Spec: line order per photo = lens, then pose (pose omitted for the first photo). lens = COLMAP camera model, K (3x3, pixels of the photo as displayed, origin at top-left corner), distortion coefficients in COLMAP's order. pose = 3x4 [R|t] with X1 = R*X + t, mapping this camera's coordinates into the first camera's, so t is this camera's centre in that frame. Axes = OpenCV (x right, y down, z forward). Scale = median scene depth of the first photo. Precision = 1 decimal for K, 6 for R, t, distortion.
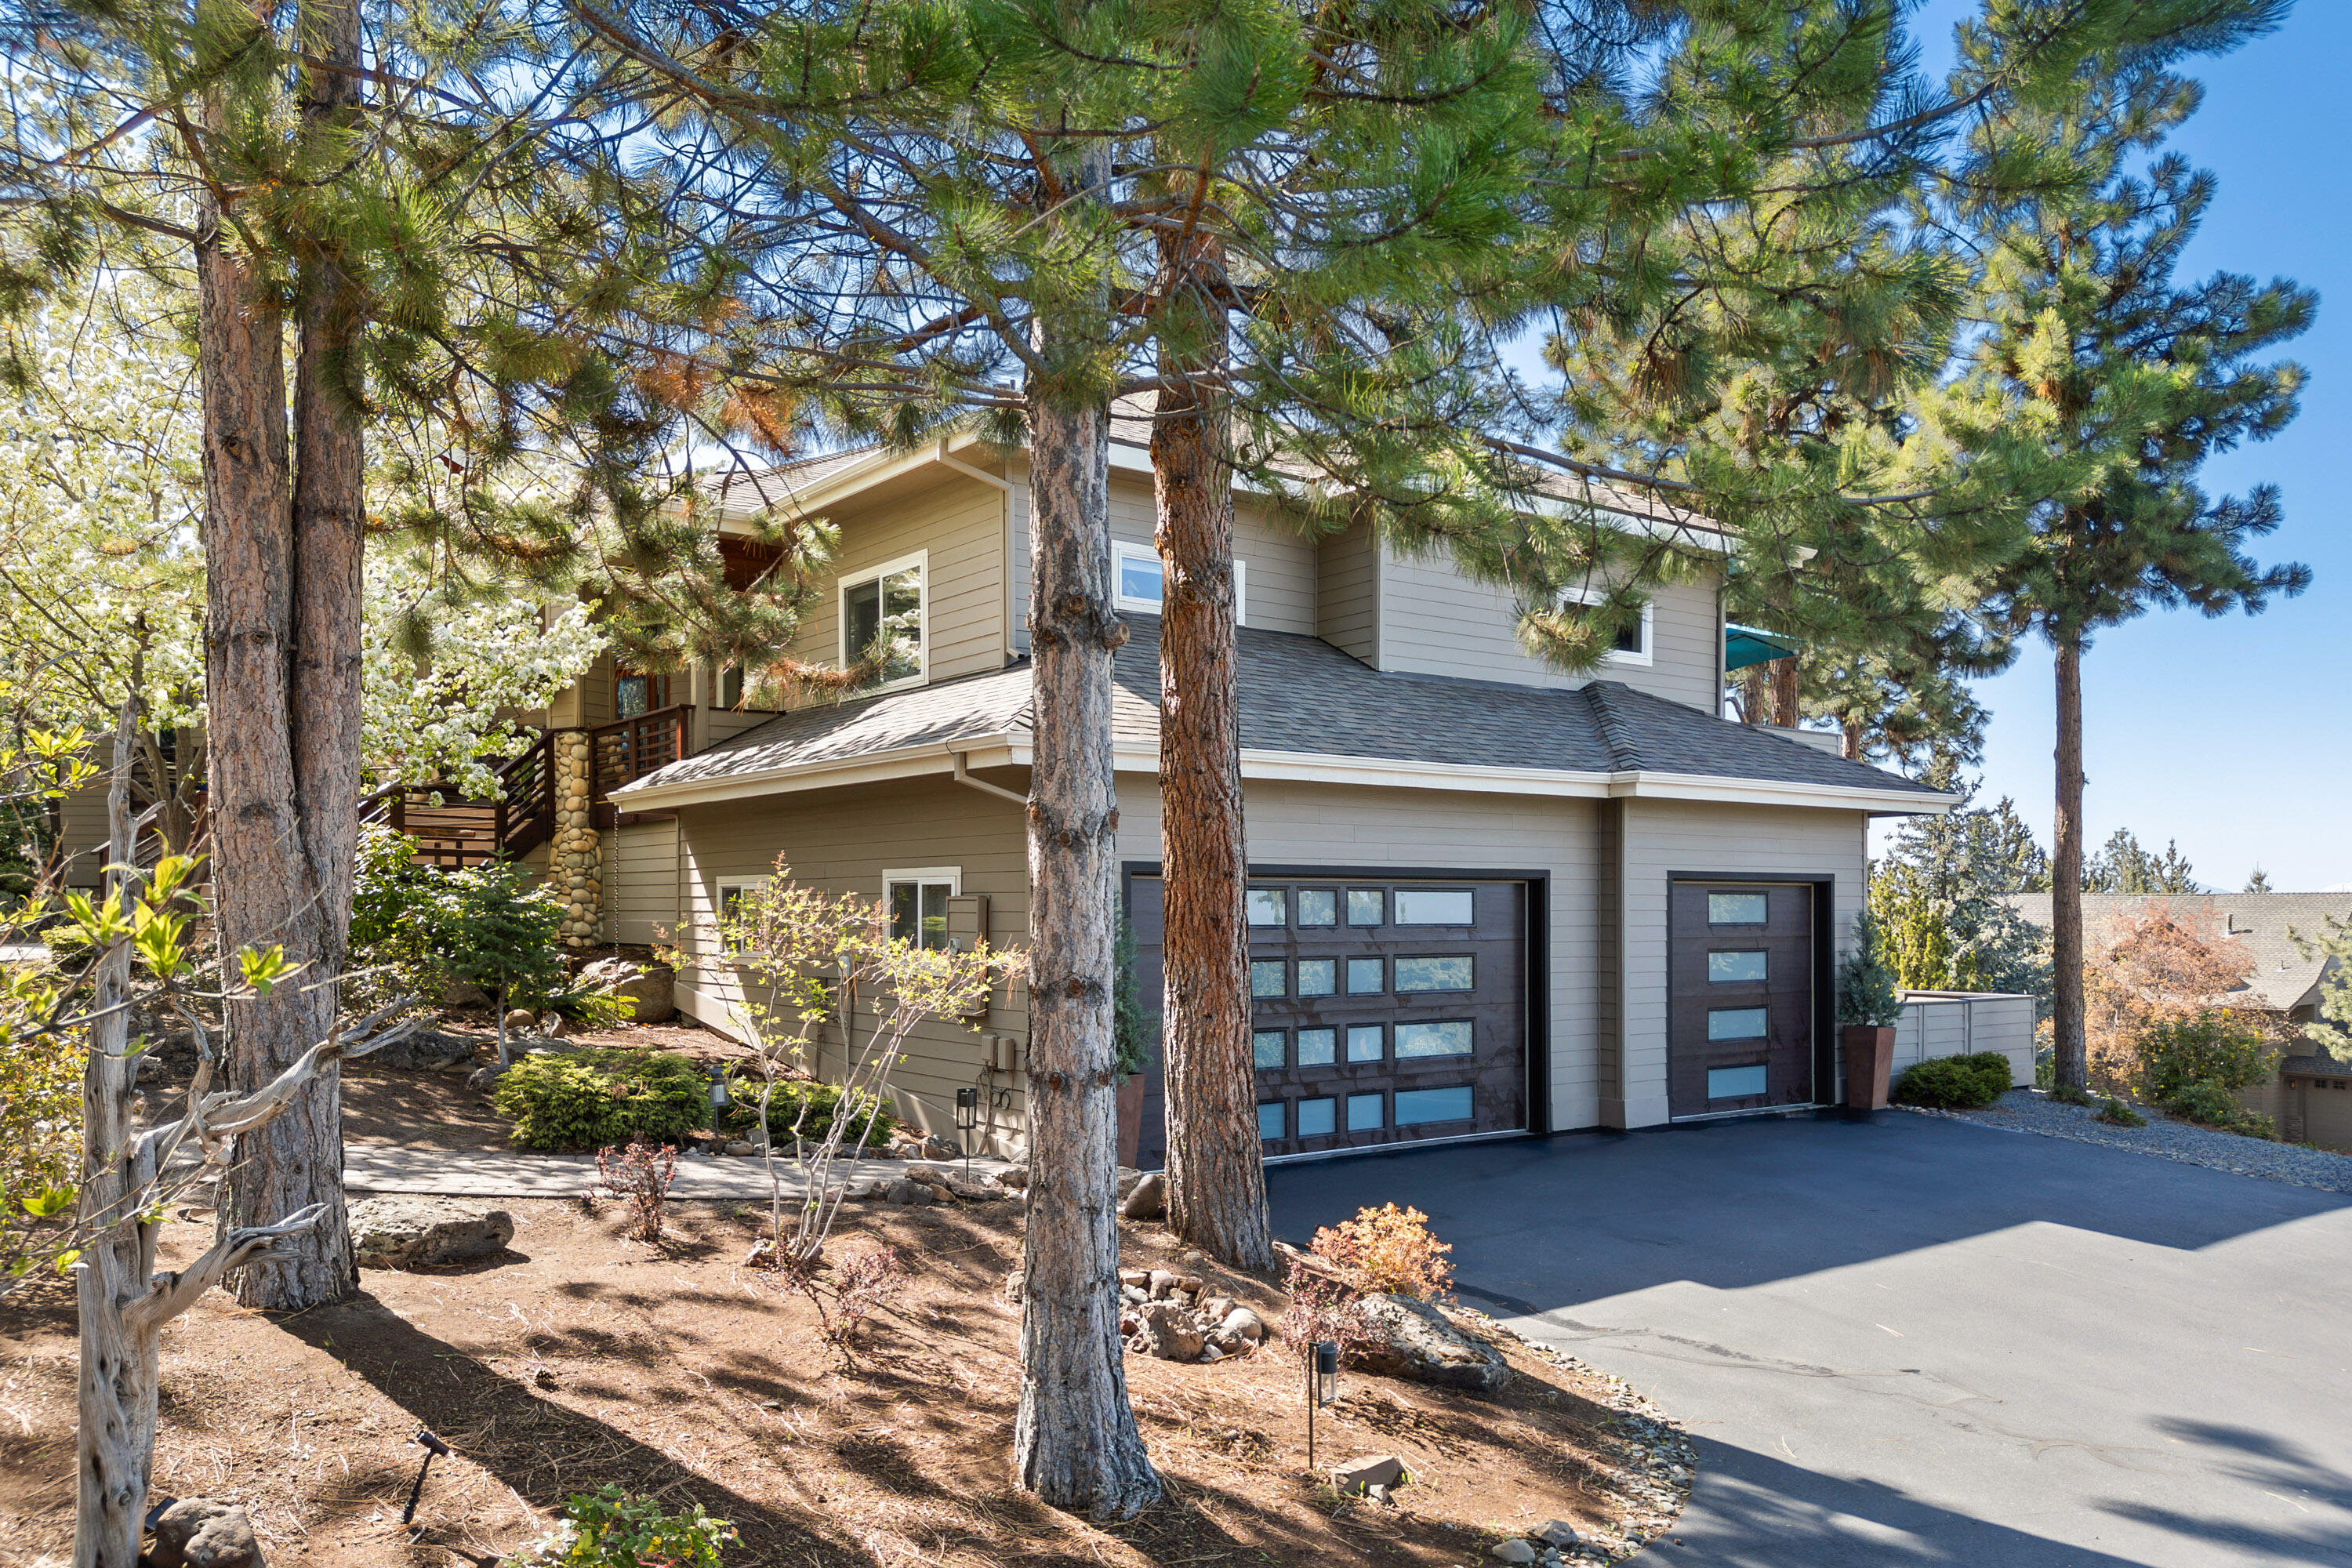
lens RADIAL K [[1635.2, 0, 1188.2], [0, 1635.2, 843.6], [0, 0, 1]] dist [0.068536, -0.048863]
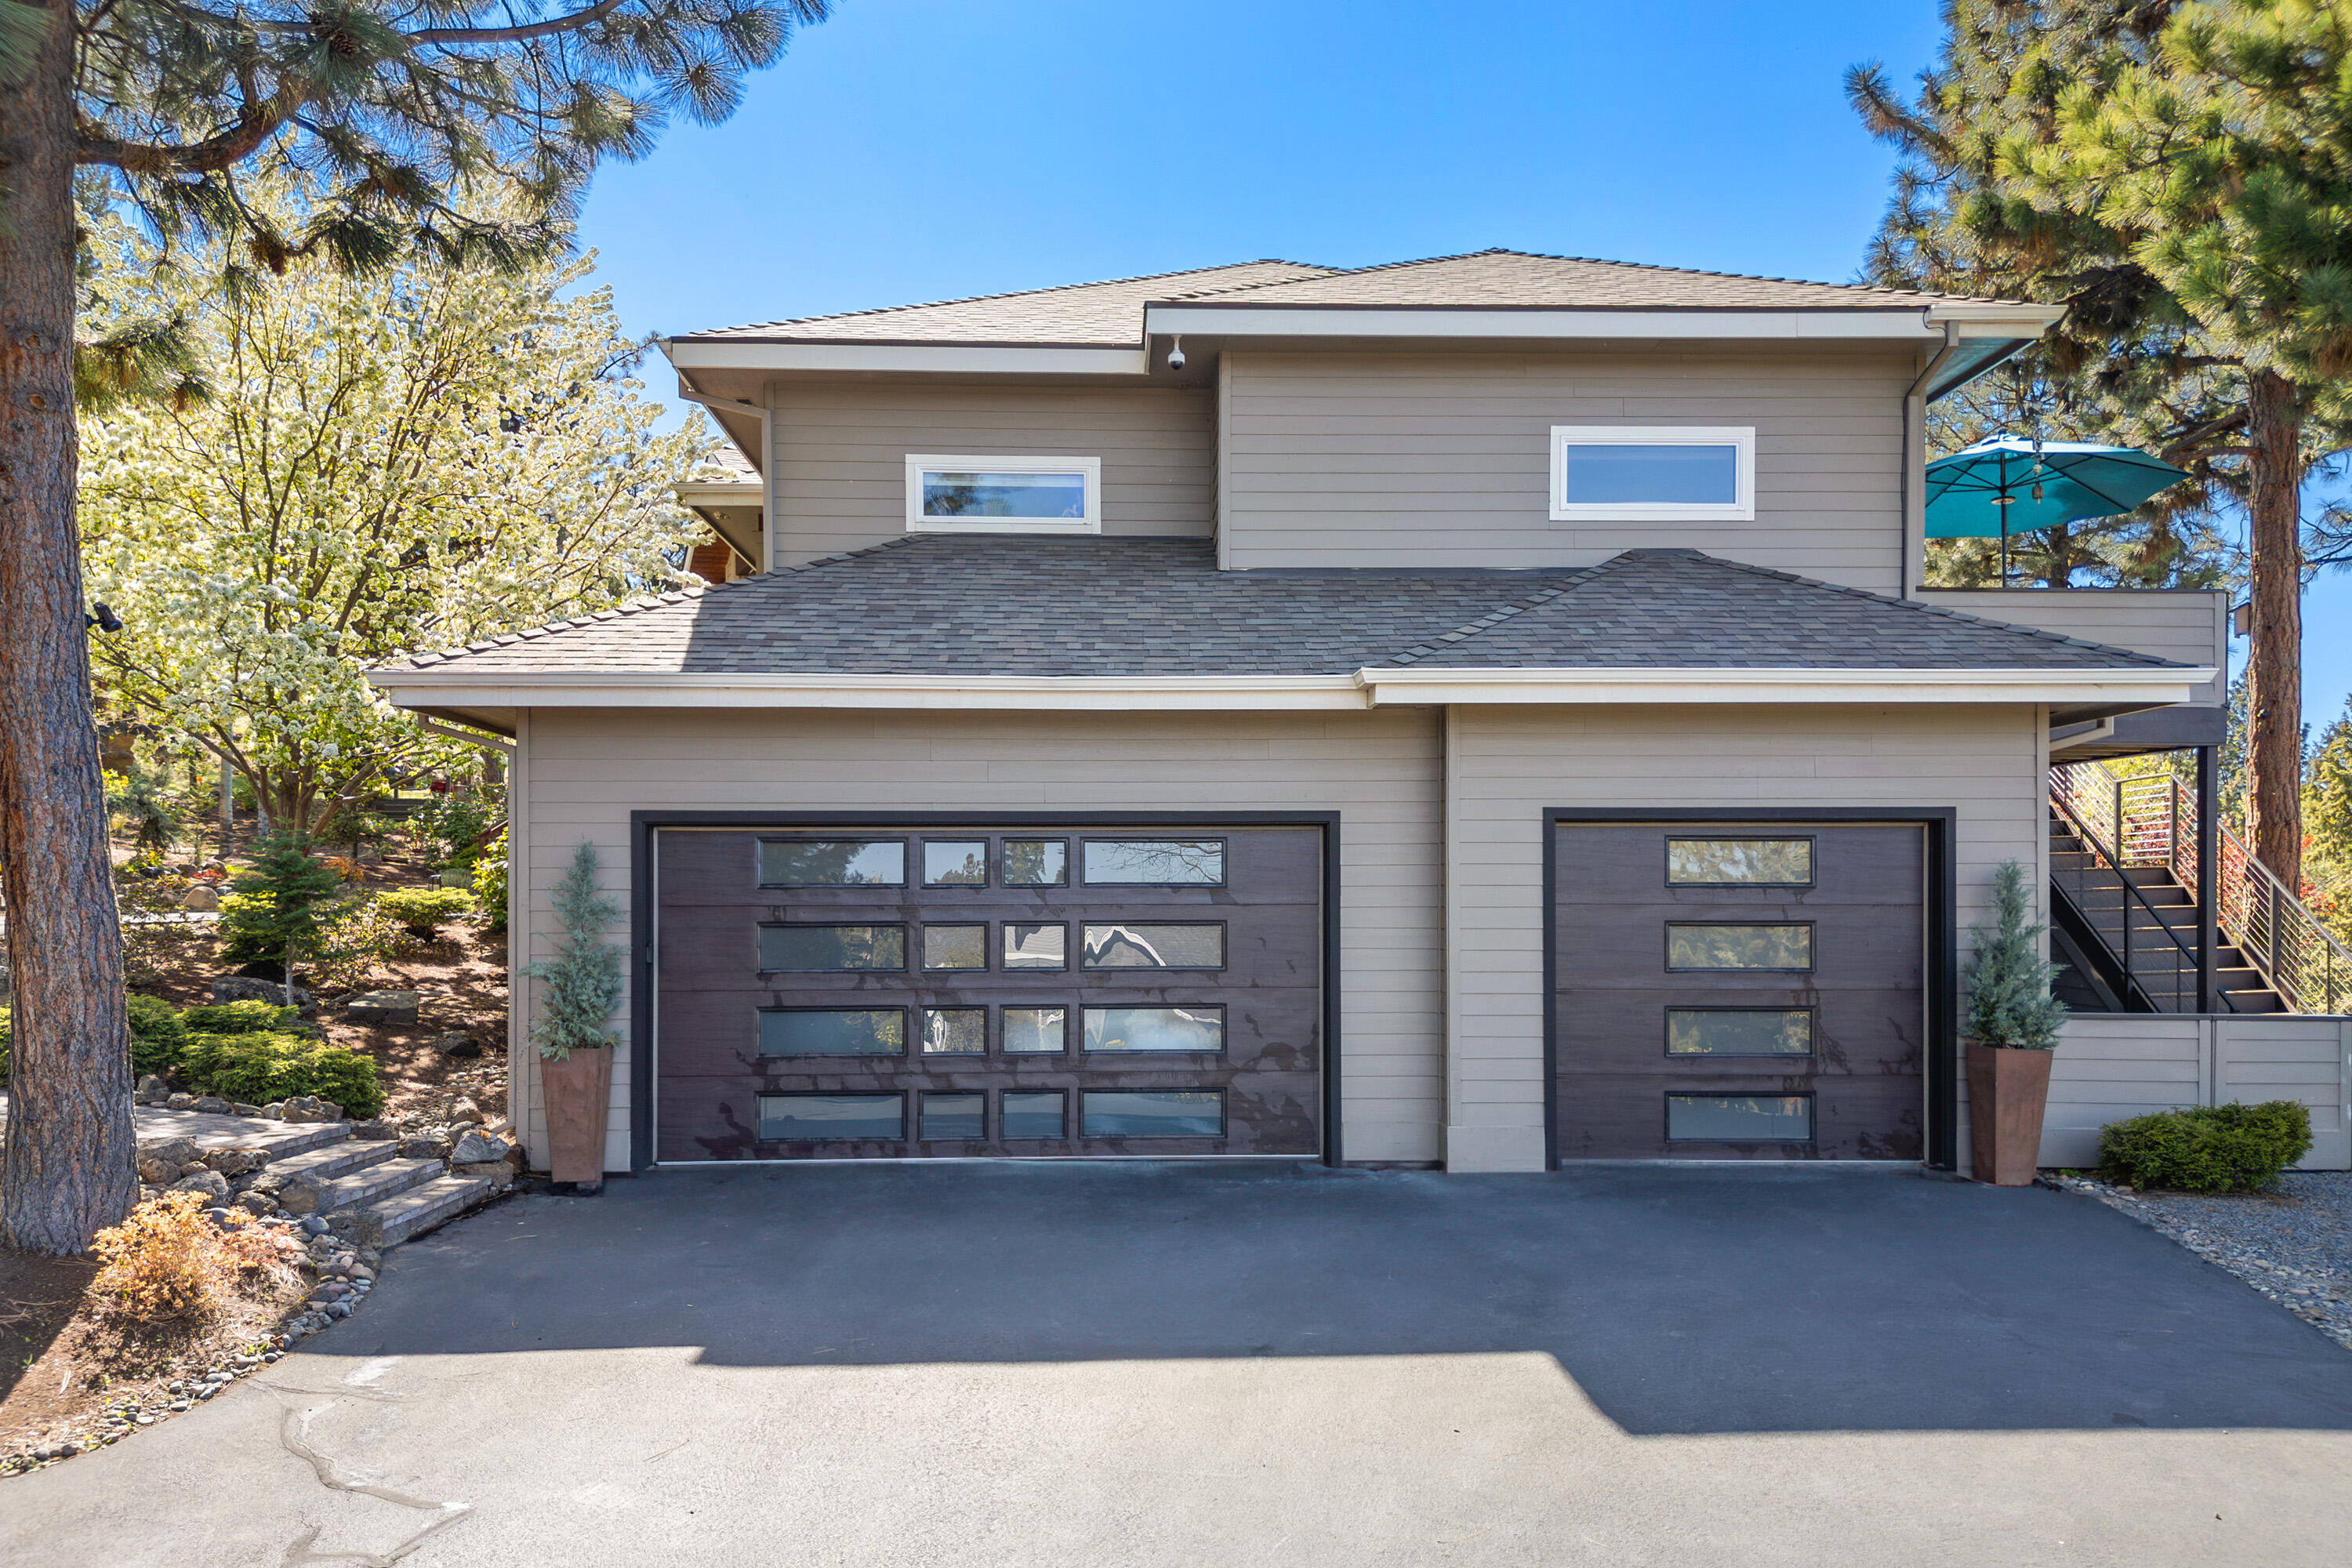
lens RADIAL K [[1635.2, 0, 1188.2], [0, 1635.2, 843.6], [0, 0, 1]] dist [0.068536, -0.048863]
pose [[0.812240, -0.012796, -0.583183, 0.615220], [0.026691, 0.999528, 0.015243, 0.018152], [0.582713, -0.027946, 0.812197, 0.366062]]
